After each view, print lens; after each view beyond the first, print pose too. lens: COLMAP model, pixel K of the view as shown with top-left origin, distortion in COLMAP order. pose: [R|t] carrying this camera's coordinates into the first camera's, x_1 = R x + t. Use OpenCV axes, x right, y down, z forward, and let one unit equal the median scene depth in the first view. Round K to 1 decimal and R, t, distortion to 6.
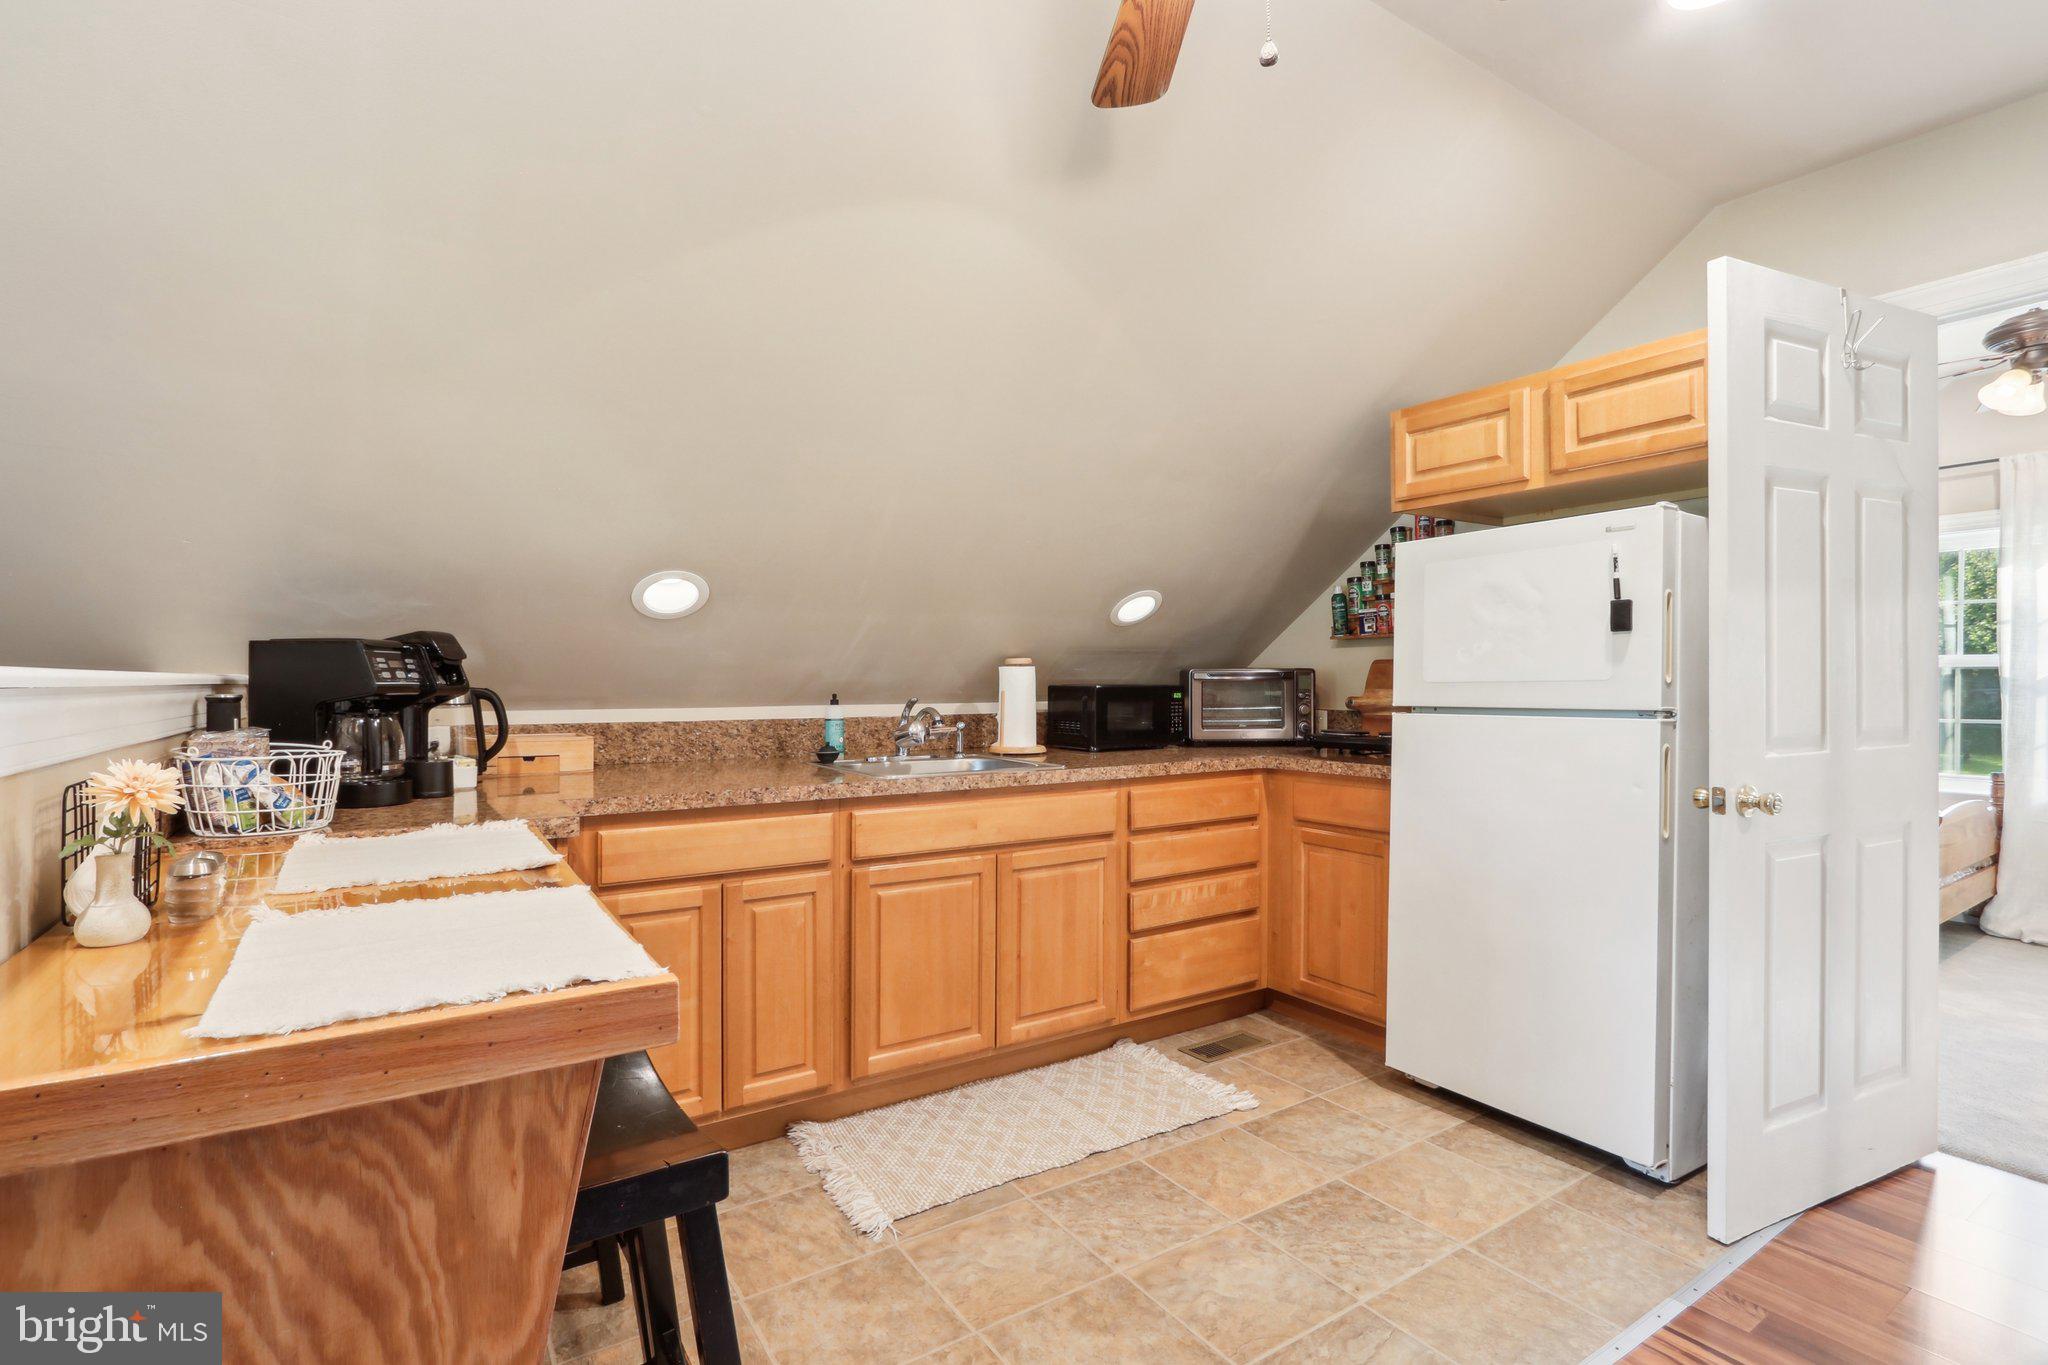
lens RADIAL K [[963.7, 0, 1020.5], [0, 963.7, 685.6], [0, 0, 1]] dist [-0.011512, 0.001864]
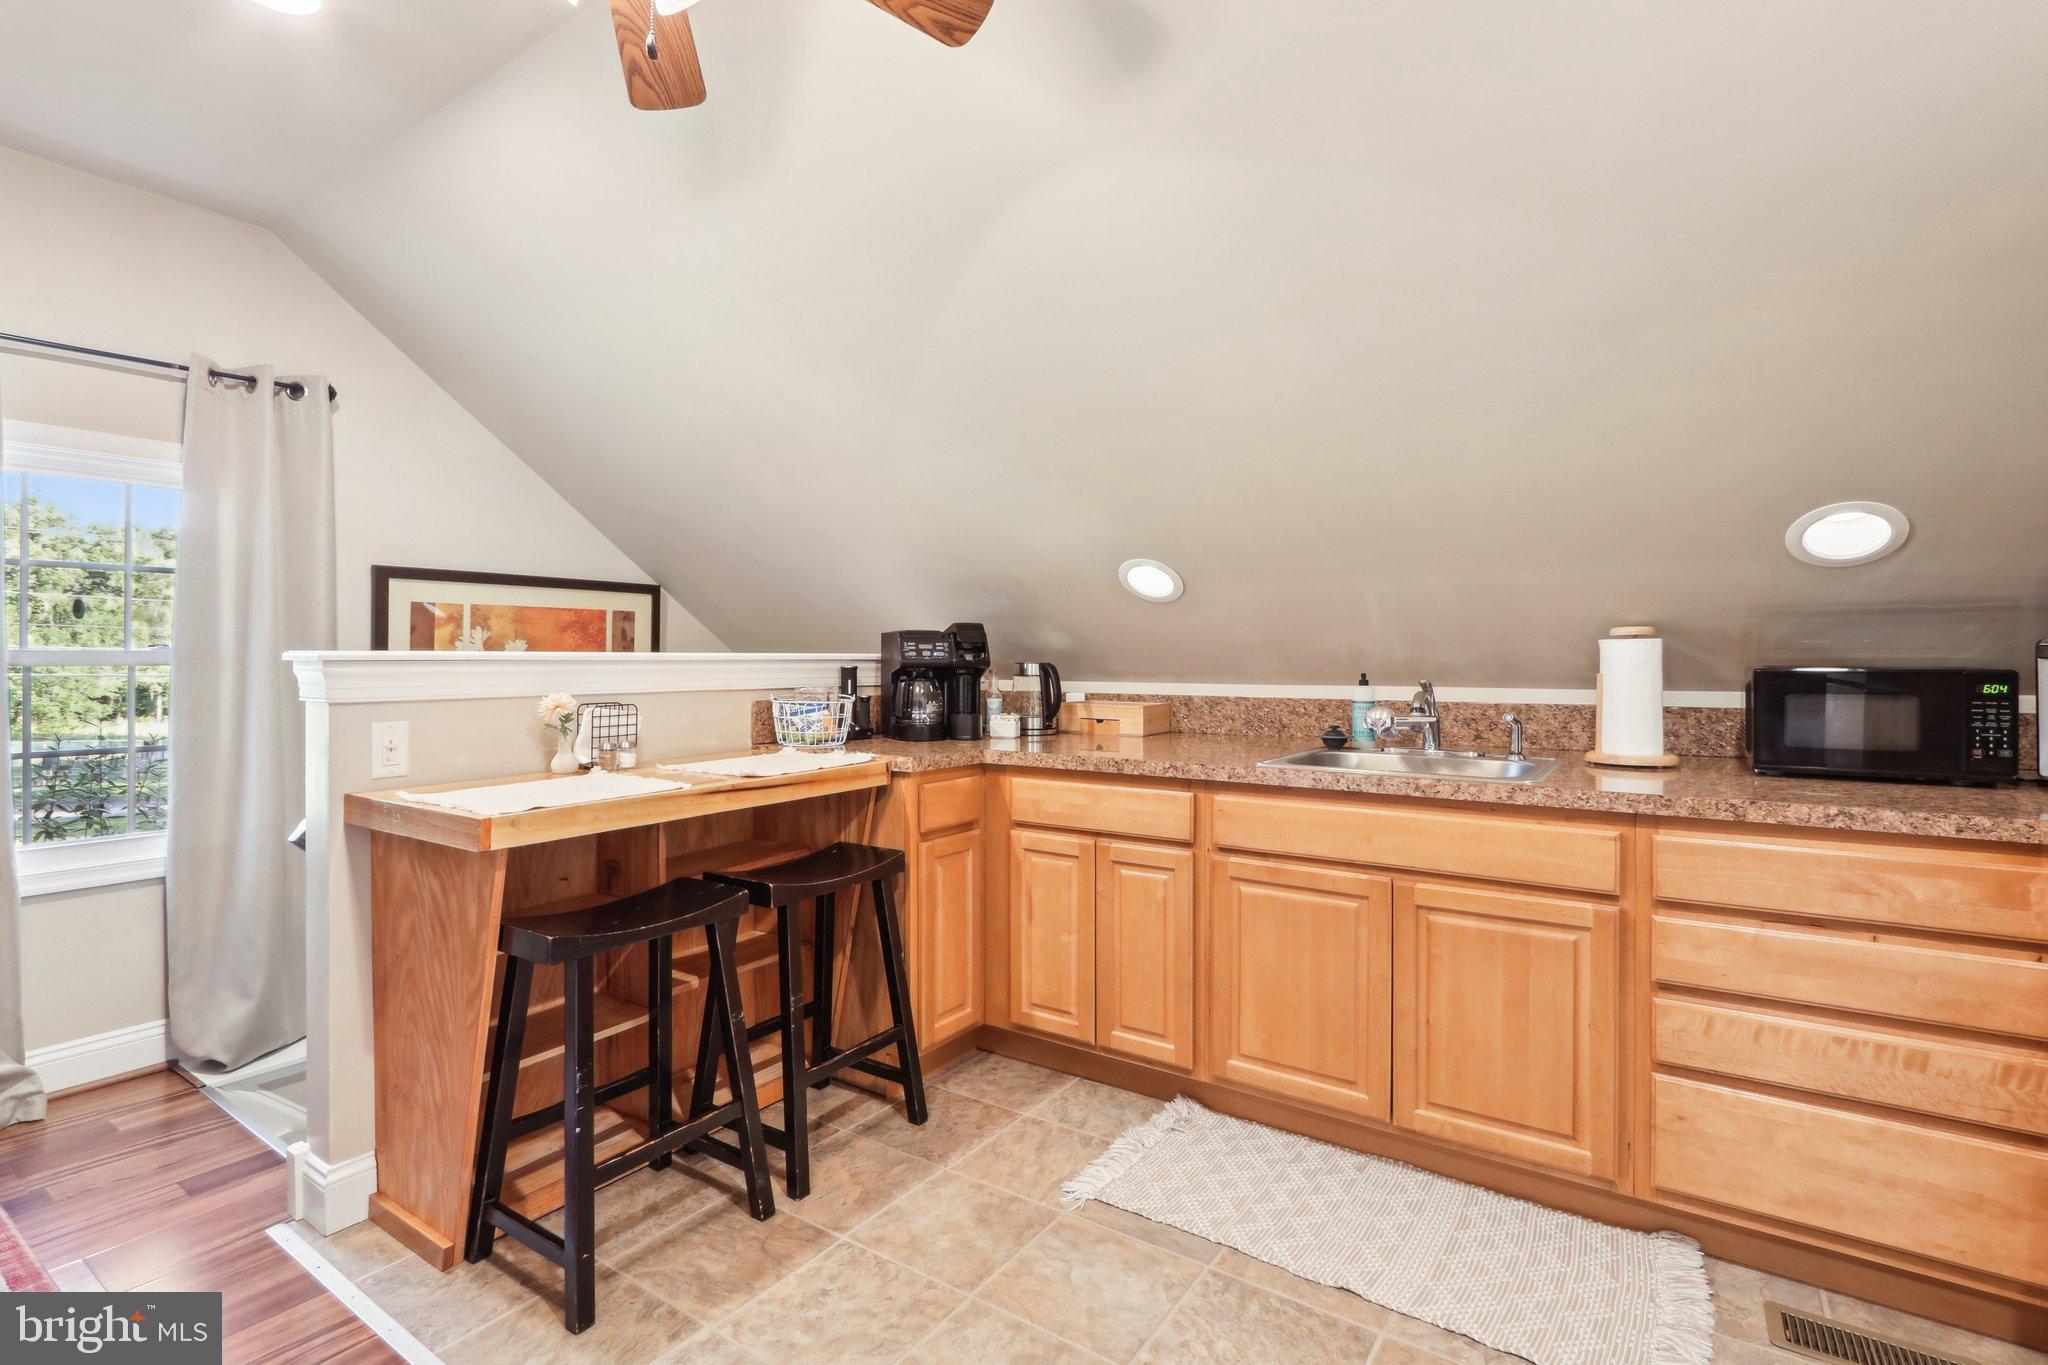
lens RADIAL K [[963.7, 0, 1020.8], [0, 963.7, 664.1], [0, 0, 1]] dist [-0.011512, 0.001864]
pose [[0.387054, 0.007022, -0.922030, 0.582648], [-0.007412, 0.999962, 0.004504, -0.001992], [0.922027, 0.005091, 0.387092, 0.416548]]
